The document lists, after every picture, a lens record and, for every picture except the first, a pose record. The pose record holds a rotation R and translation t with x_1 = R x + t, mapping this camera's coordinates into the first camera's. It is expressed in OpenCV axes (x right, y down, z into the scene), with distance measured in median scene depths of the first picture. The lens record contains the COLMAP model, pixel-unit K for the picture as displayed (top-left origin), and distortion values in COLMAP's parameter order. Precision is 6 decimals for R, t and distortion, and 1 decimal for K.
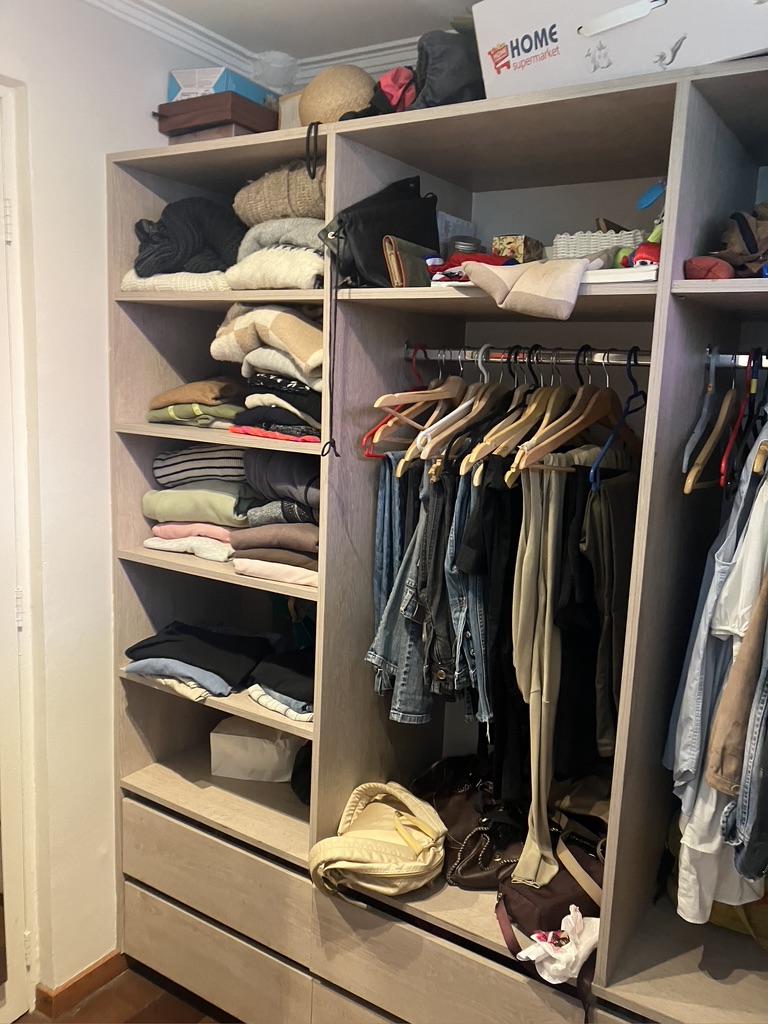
lens RADIAL K [[847.0, 0, 384.4], [0, 847.0, 545.9], [0, 0, 1]] dist [0.068268, -0.094229]
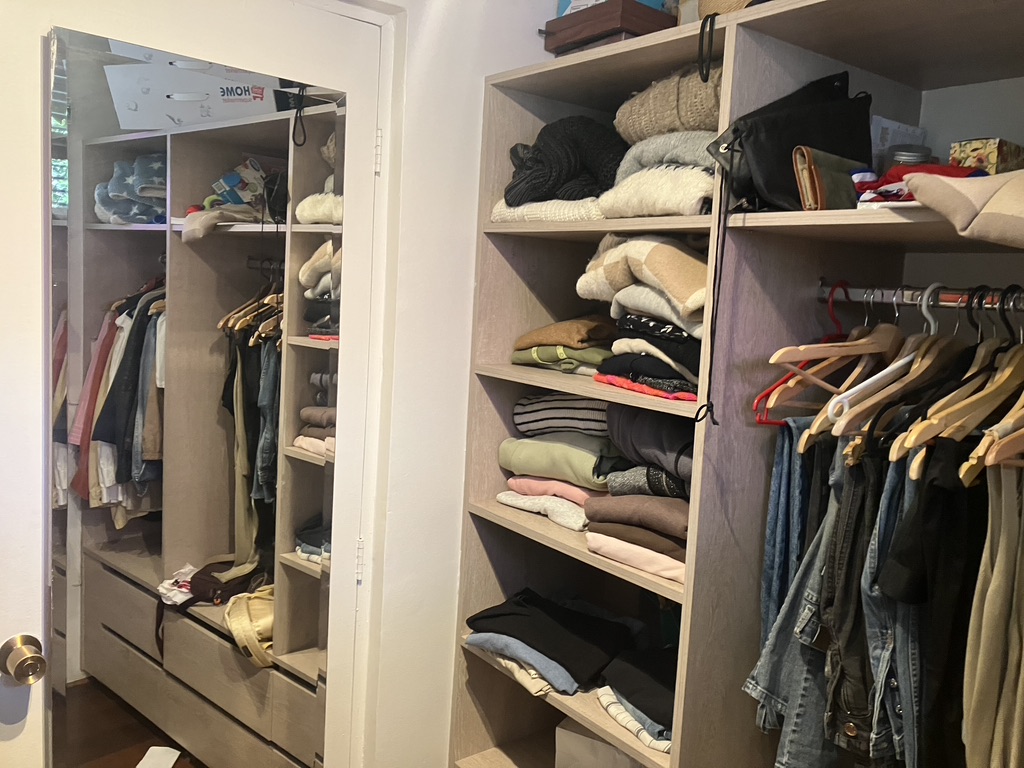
lens RADIAL K [[847.0, 0, 515.7], [0, 847.0, 382.4], [0, 0, 1]] dist [0.068268, -0.094229]
pose [[0.946950, 0.048081, -0.317765, 0.014789], [-0.080384, 0.992753, -0.089334, -0.053640], [0.311167, 0.110138, 0.943952, 0.187330]]
